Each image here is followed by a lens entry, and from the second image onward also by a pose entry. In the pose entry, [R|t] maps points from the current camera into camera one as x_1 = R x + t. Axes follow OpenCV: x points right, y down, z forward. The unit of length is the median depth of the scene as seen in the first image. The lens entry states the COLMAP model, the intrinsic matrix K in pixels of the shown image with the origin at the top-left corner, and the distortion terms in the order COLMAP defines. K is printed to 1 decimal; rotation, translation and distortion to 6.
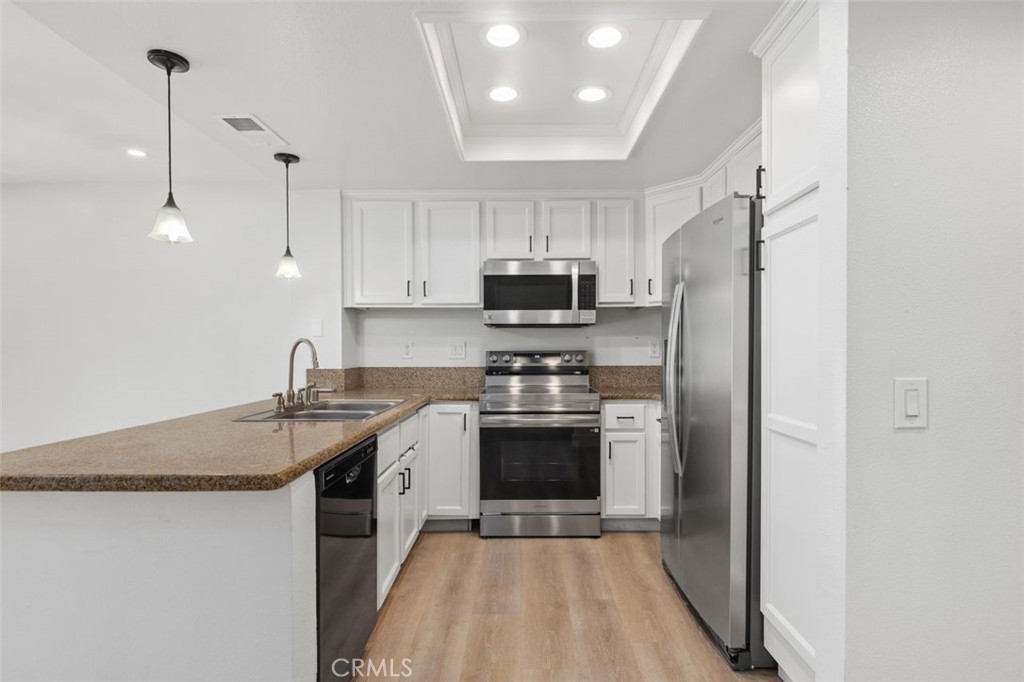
lens RADIAL K [[507.5, 0, 517.5], [0, 507.5, 350.9], [0, 0, 1]] dist [-0.025915, -0.000423]
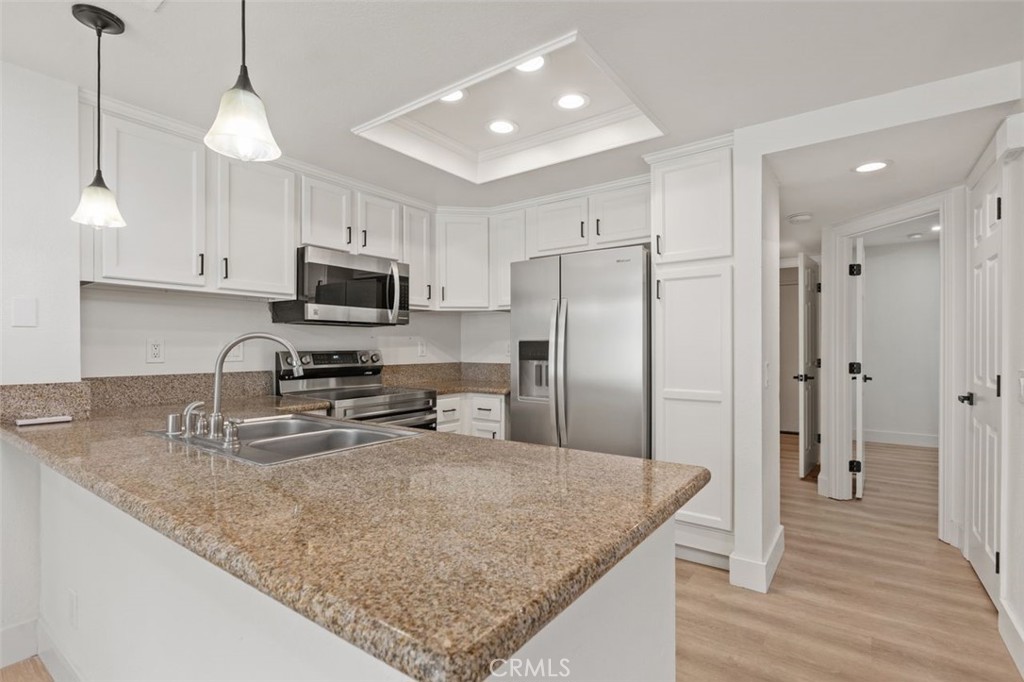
lens RADIAL K [[481.4, 0, 518.7], [0, 481.4, 349.6], [0, 0, 1]] dist [0.001088, -0.001086]
pose [[0.576206, -0.001720, 0.817303, -0.512608], [0.002183, 0.999997, 0.000565, -0.002312], [-0.817302, 0.001459, 0.576208, 0.238906]]
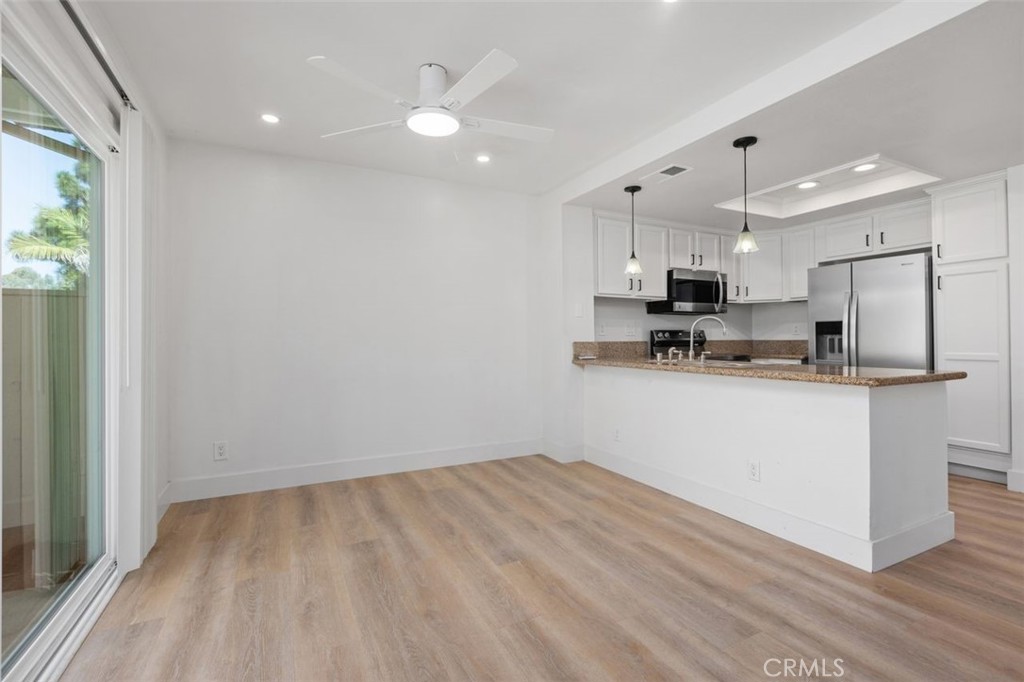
lens RADIAL K [[459.6, 0, 514.9], [0, 459.6, 334.1], [0, 0, 1]] dist [0.001277, -0.001672]
pose [[0.887506, 0.004336, 0.460776, -1.079963], [0.002432, 0.999898, -0.014092, 0.030789], [-0.460790, 0.013628, 0.887405, 0.022977]]
